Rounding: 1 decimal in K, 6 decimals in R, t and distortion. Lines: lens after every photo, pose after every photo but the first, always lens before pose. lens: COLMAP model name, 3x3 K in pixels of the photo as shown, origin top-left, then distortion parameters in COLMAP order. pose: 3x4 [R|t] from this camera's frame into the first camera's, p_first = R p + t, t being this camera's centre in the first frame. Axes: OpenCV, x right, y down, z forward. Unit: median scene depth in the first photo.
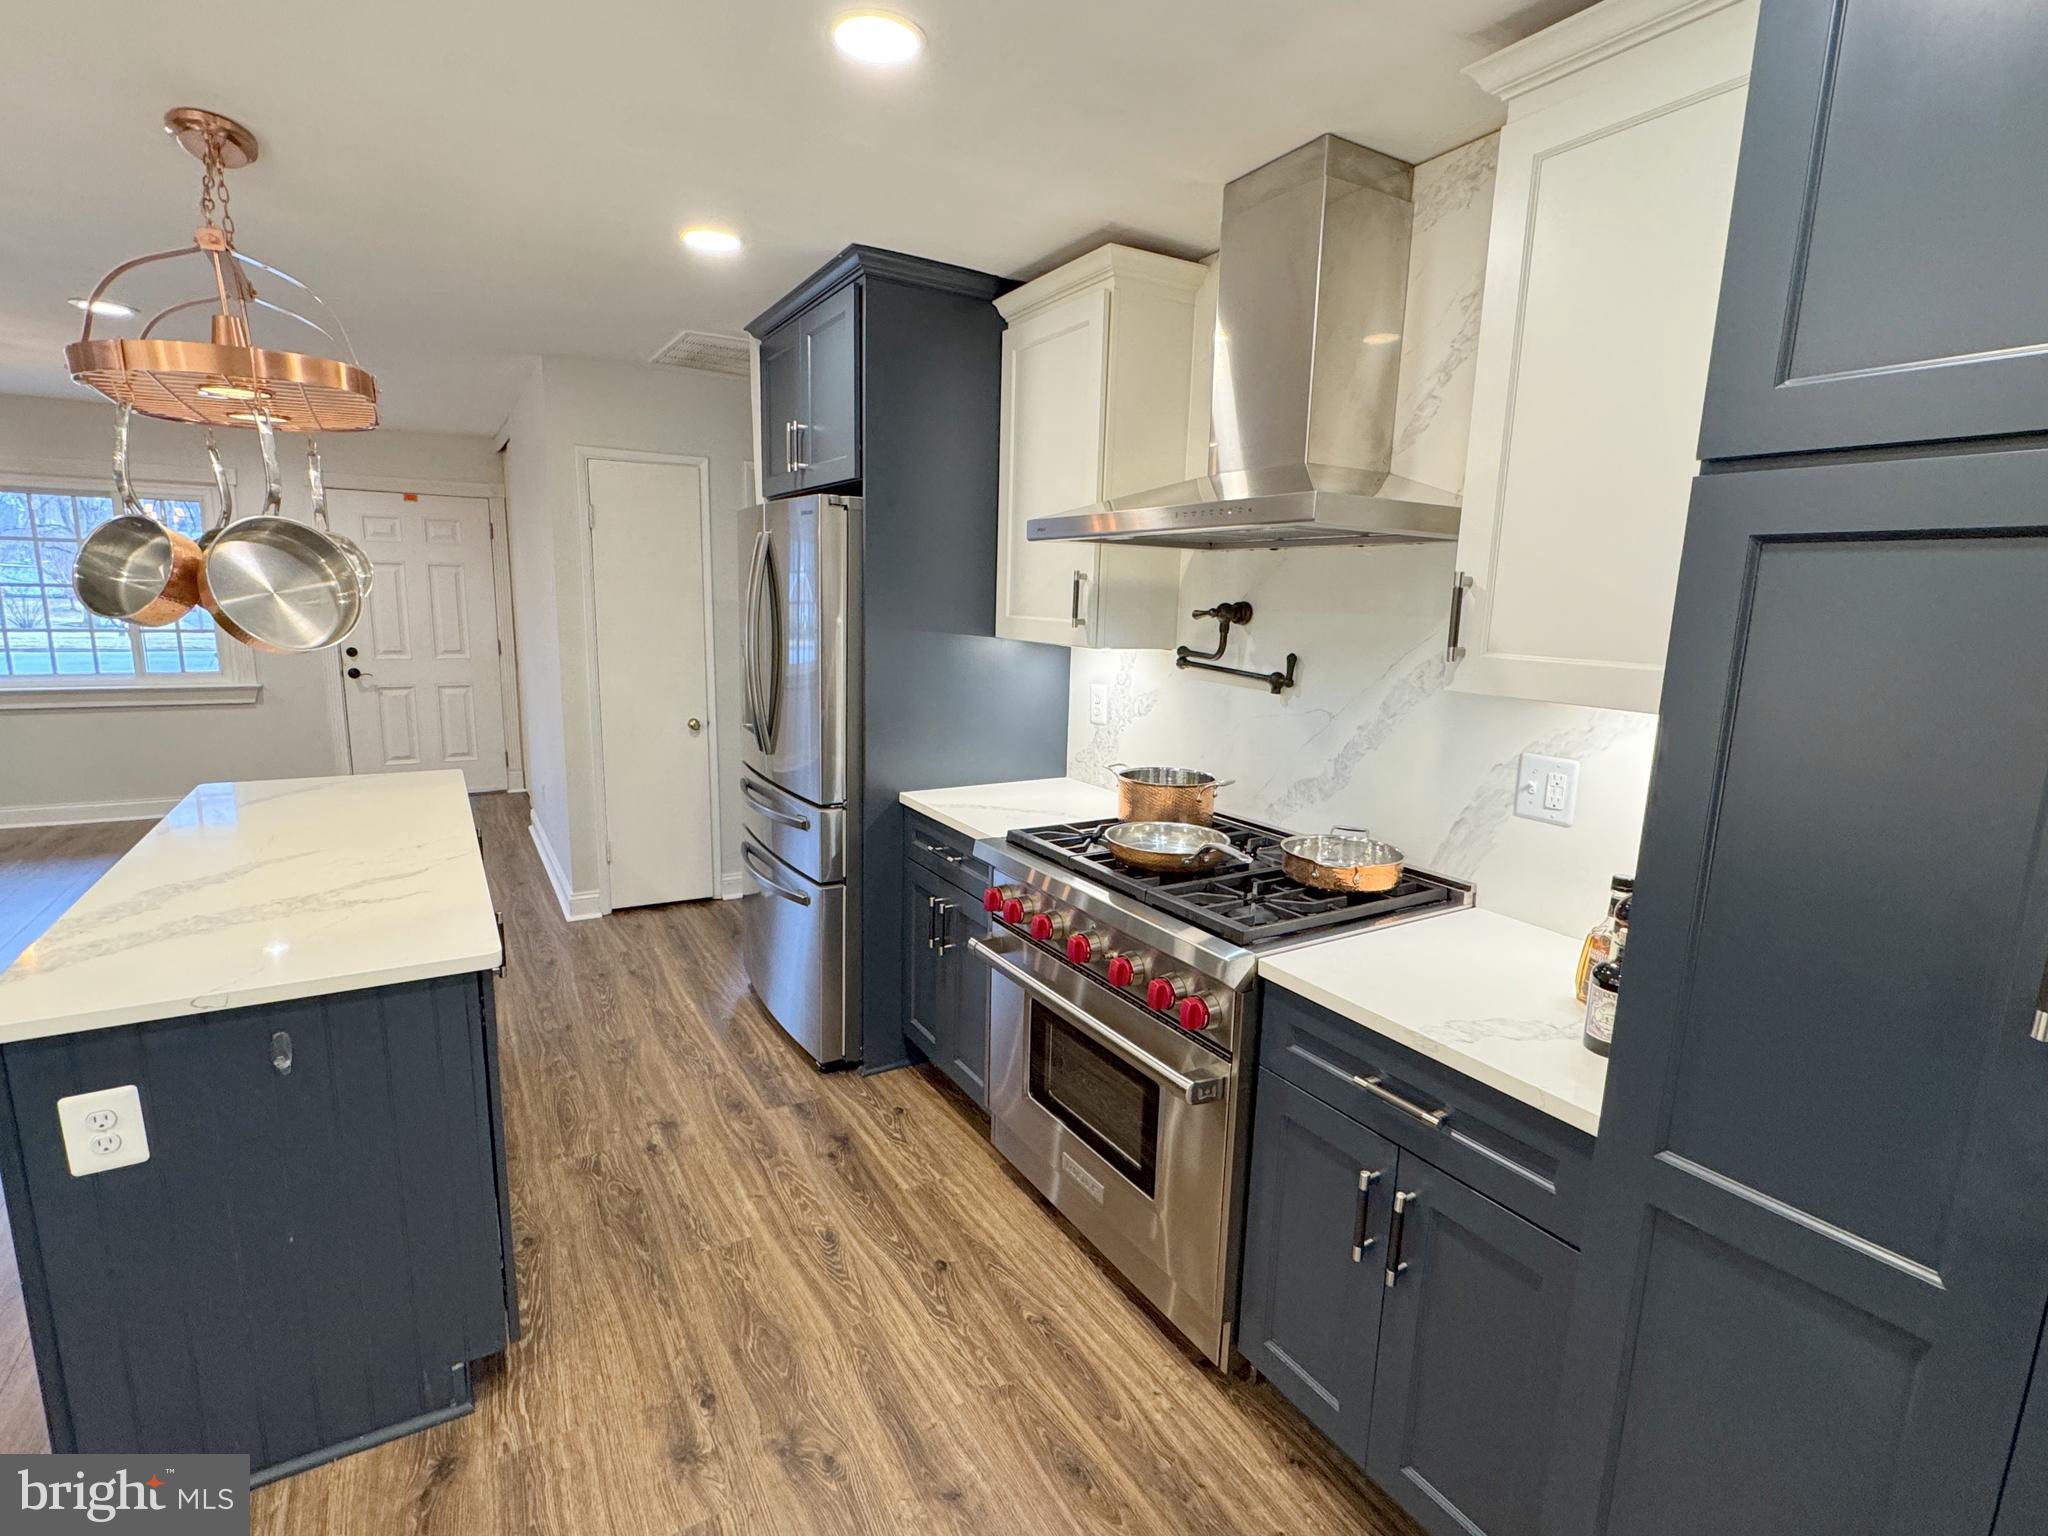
lens RADIAL K [[976.1, 0, 1025.3], [0, 976.1, 770.1], [0, 0, 1]] dist [-0.003240, -0.000882]
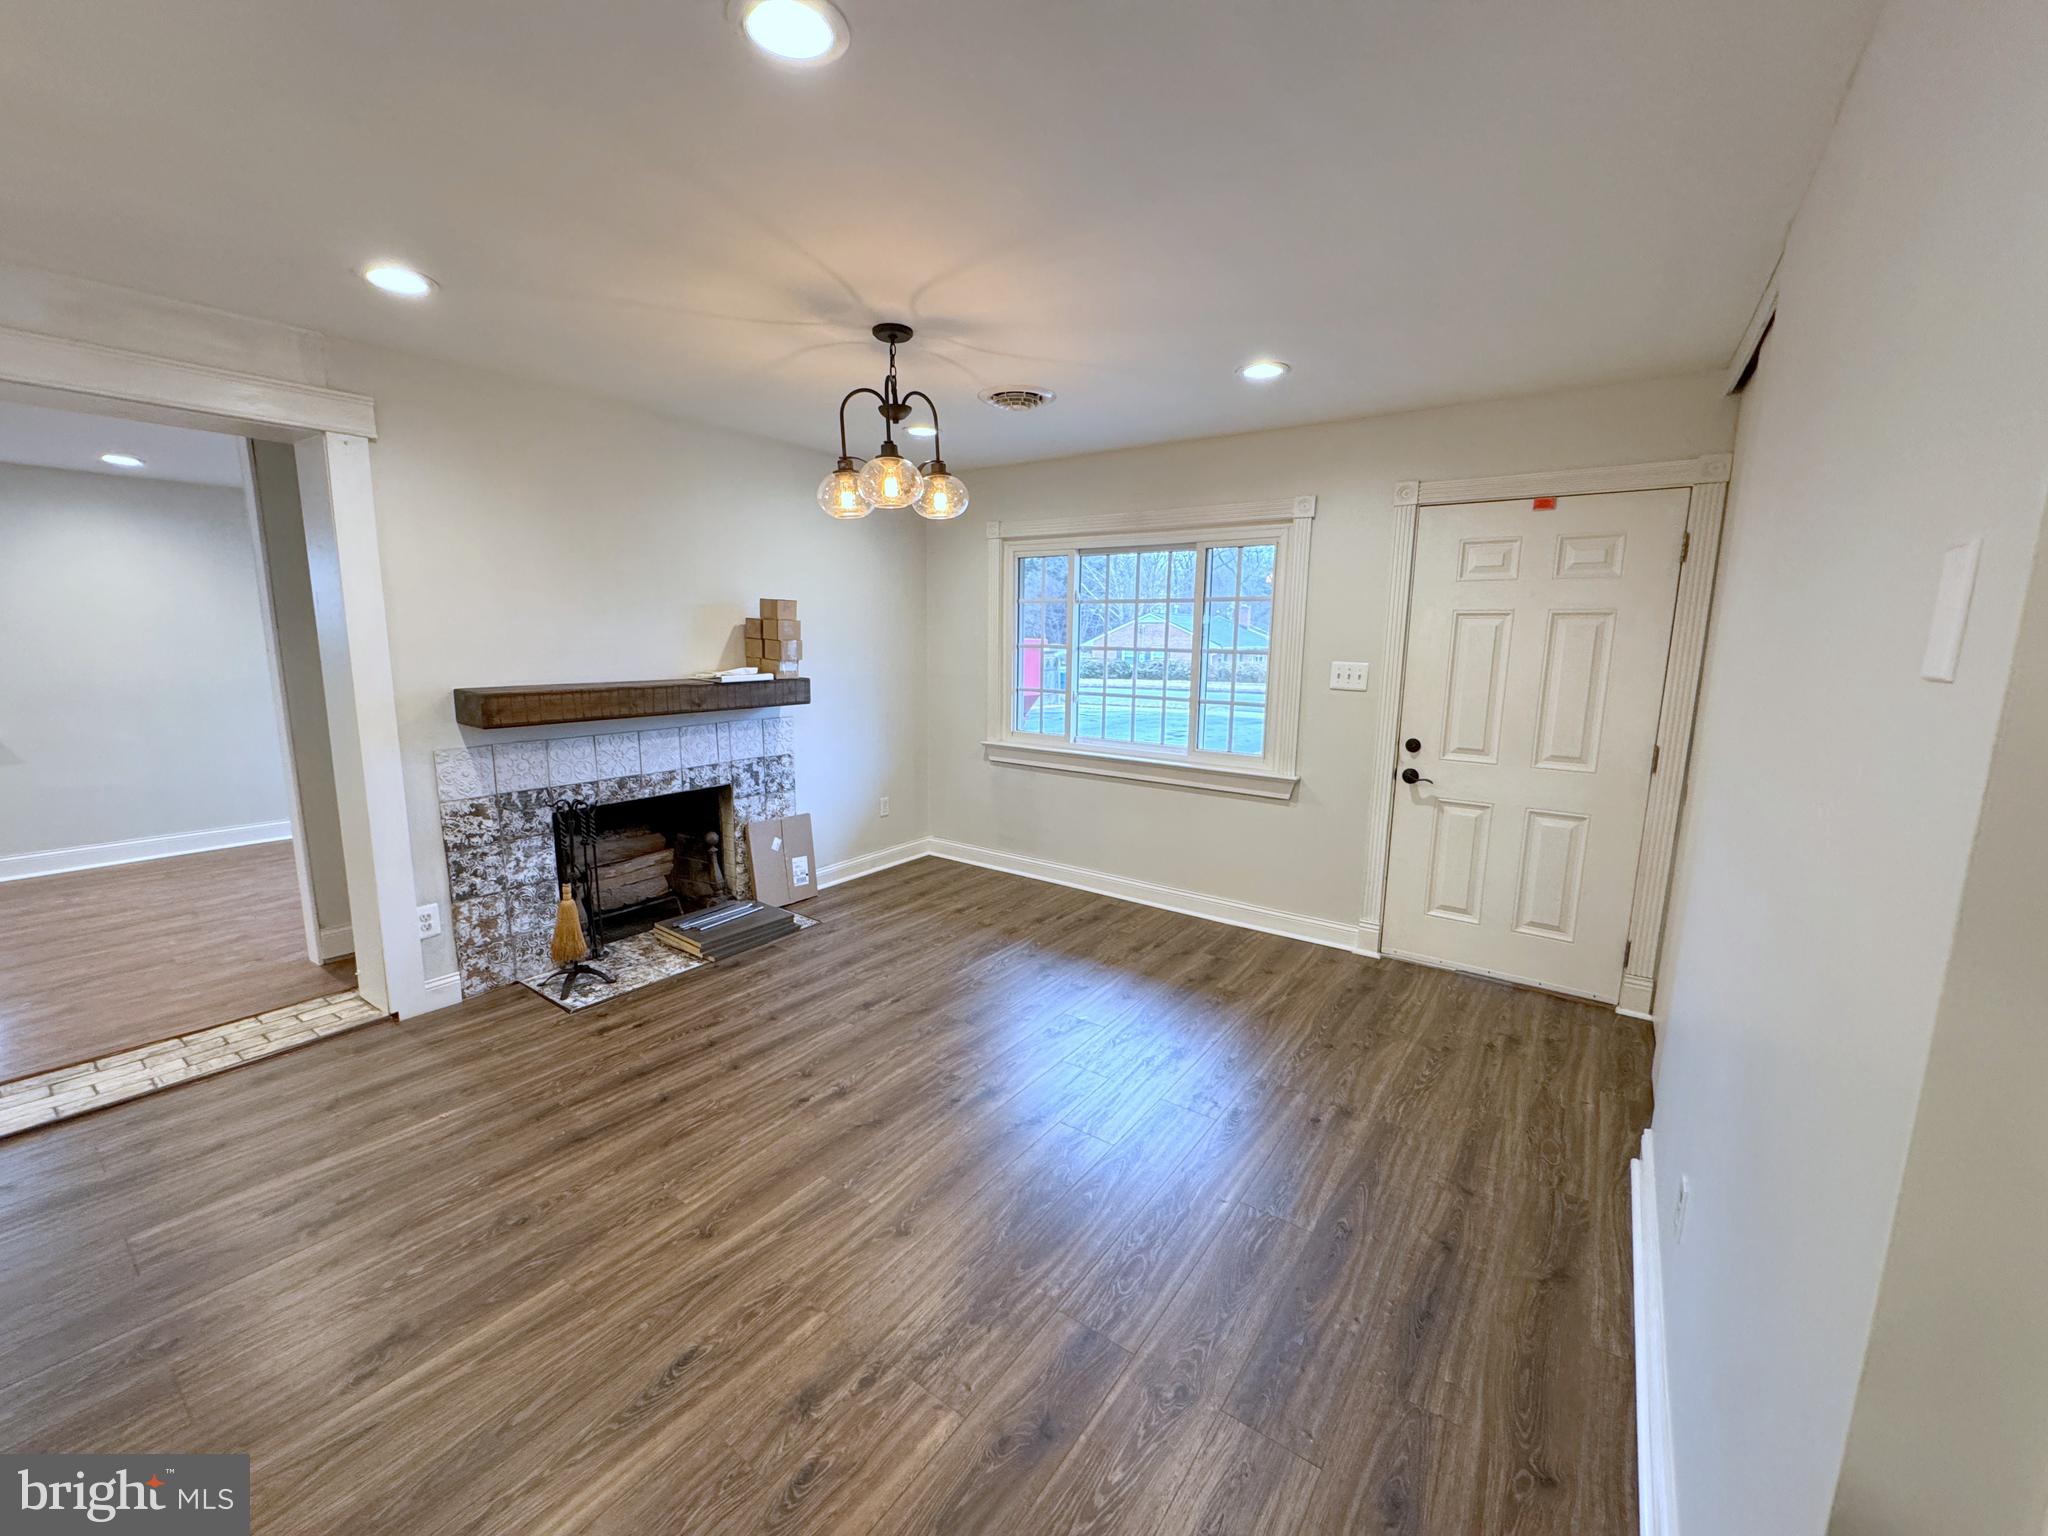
lens RADIAL K [[820.6, 0, 1016.6], [0, 820.6, 763.2], [0, 0, 1]] dist [0.000805, -0.000099]
pose [[0.383671, 0.121781, -0.915405, -0.724993], [-0.168446, 0.983865, 0.060288, -0.259727], [0.907977, 0.131066, 0.397994, 1.396954]]
